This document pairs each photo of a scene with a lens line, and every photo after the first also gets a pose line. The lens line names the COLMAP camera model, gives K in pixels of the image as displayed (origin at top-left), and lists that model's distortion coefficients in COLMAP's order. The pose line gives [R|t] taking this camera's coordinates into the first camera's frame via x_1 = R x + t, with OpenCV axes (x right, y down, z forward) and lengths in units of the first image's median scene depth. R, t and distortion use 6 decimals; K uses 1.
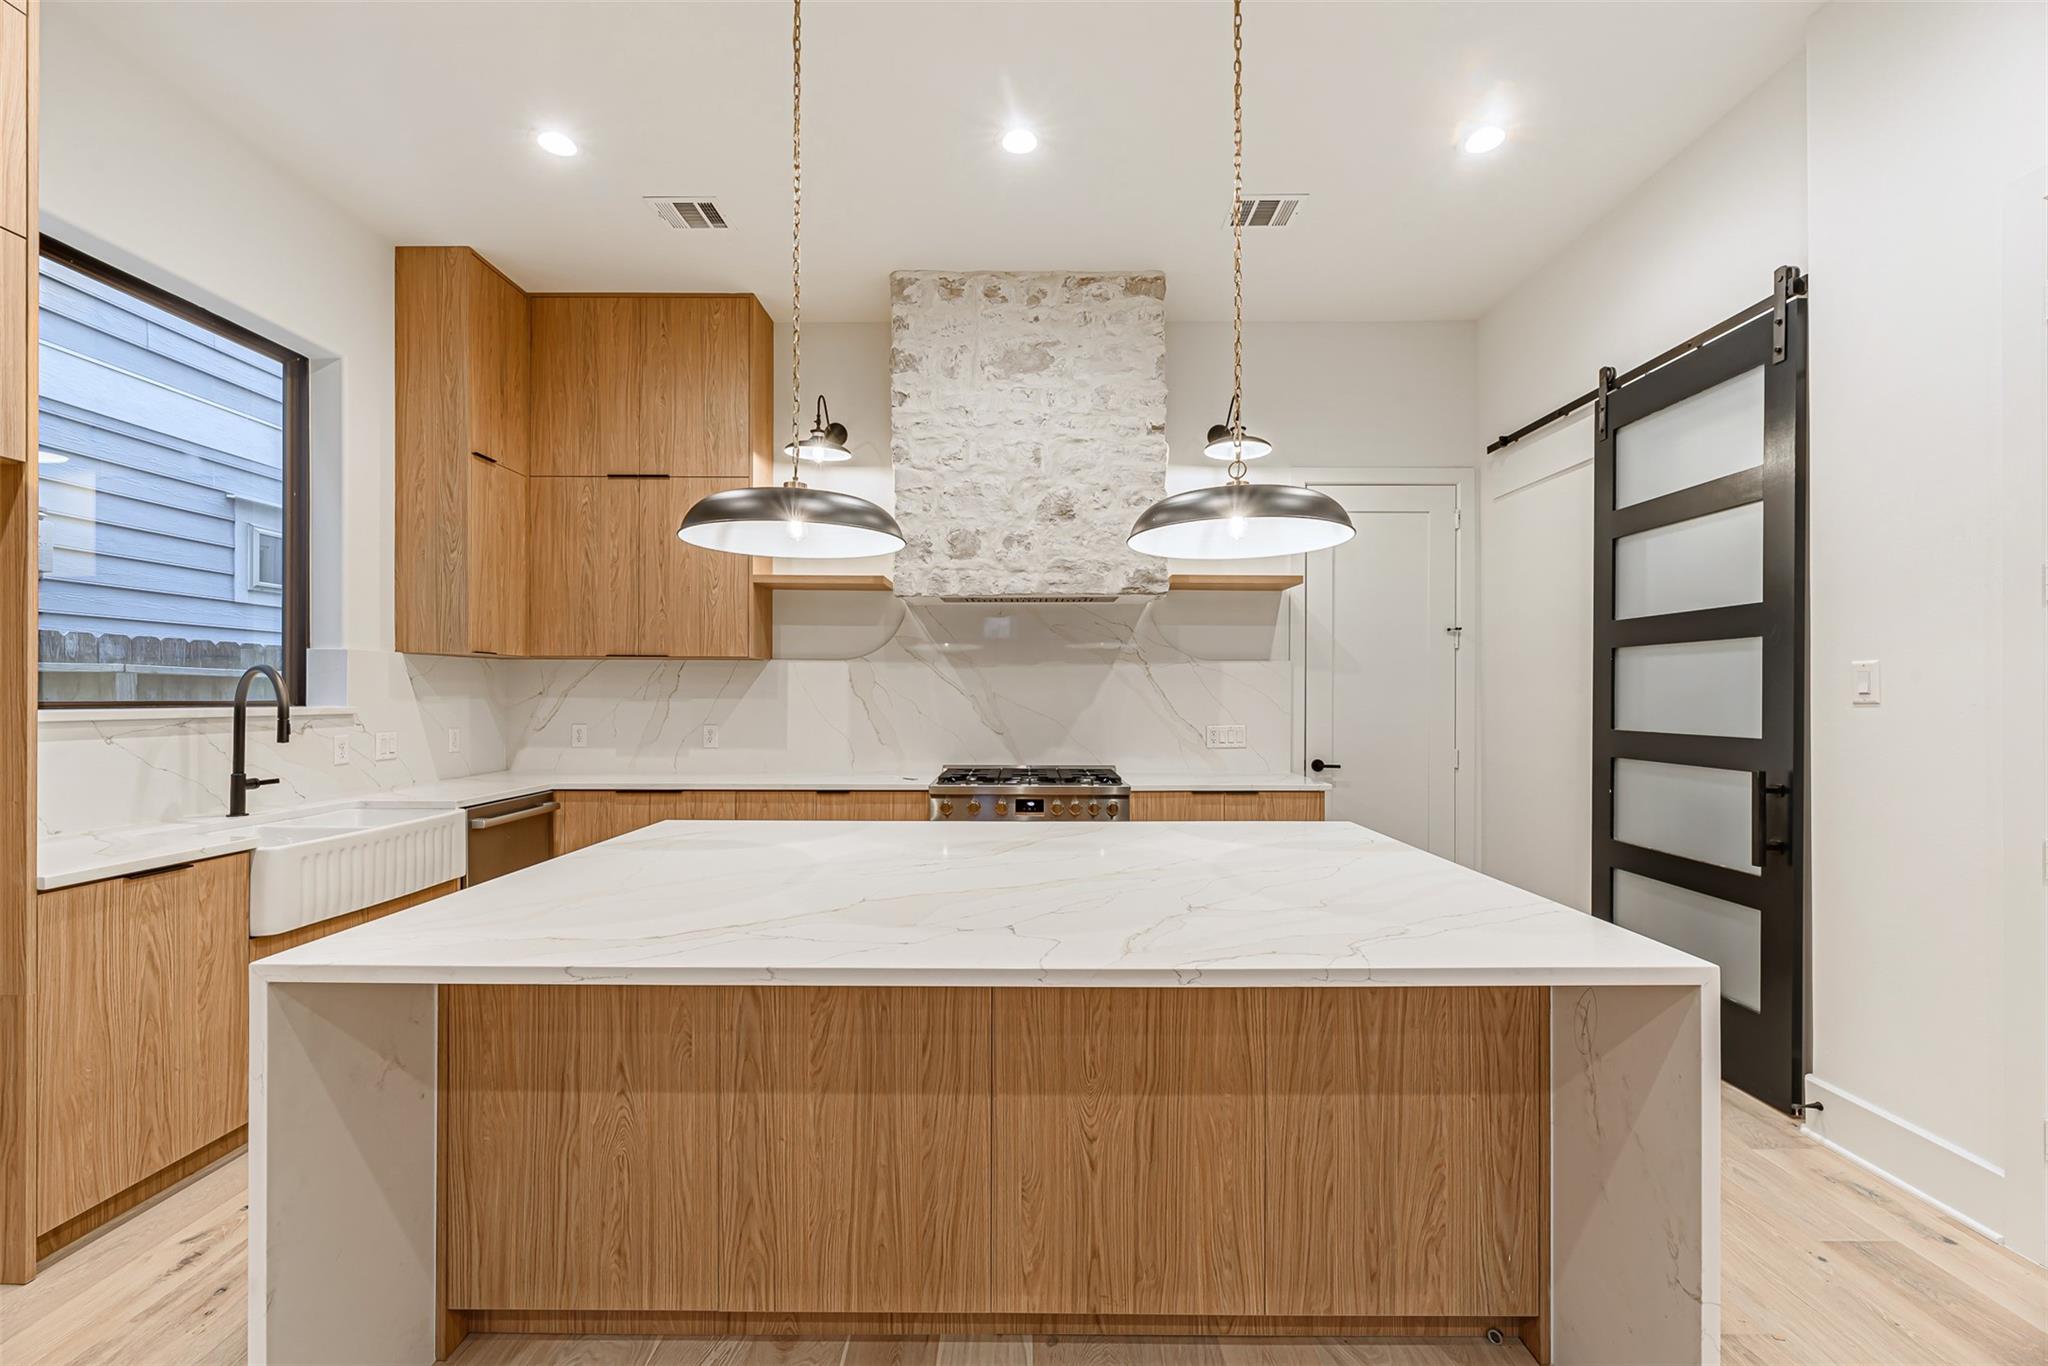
lens RADIAL K [[830.3, 0, 1019.9], [0, 830.3, 691.9], [0, 0, 1]] dist [-0.001449, 0.000060]
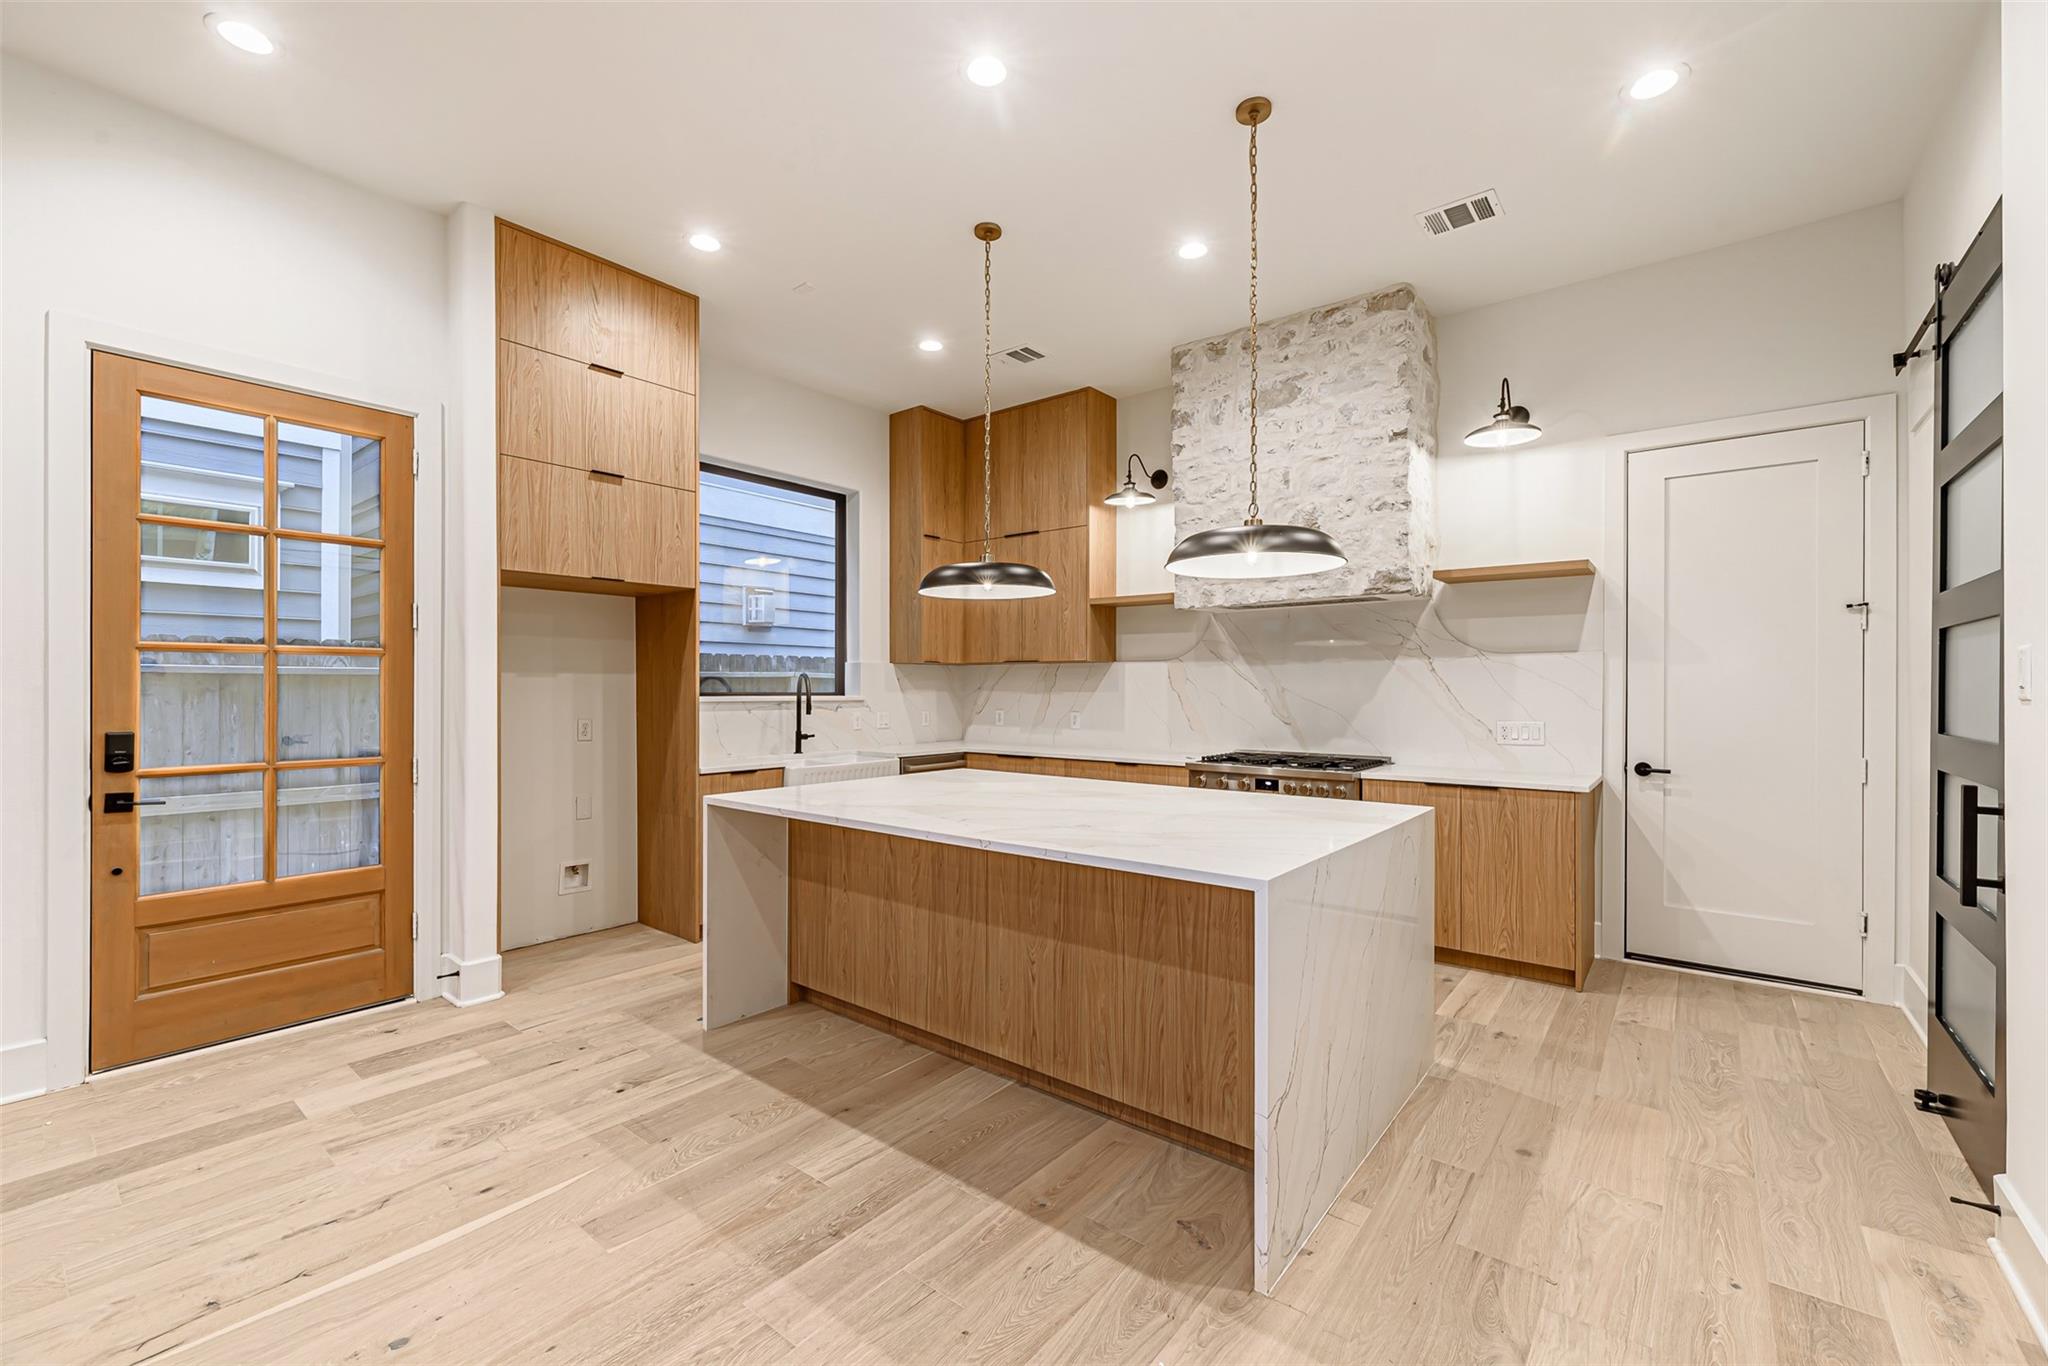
lens RADIAL K [[839.4, 0, 1020.8], [0, 839.4, 687.2], [0, 0, 1]] dist [-0.000635, -0.000003]
pose [[0.781688, -0.001420, -0.623668, 0.450975], [0.001914, 0.999998, 0.000123, -0.000043], [0.623667, -0.001290, 0.781689, -0.123522]]
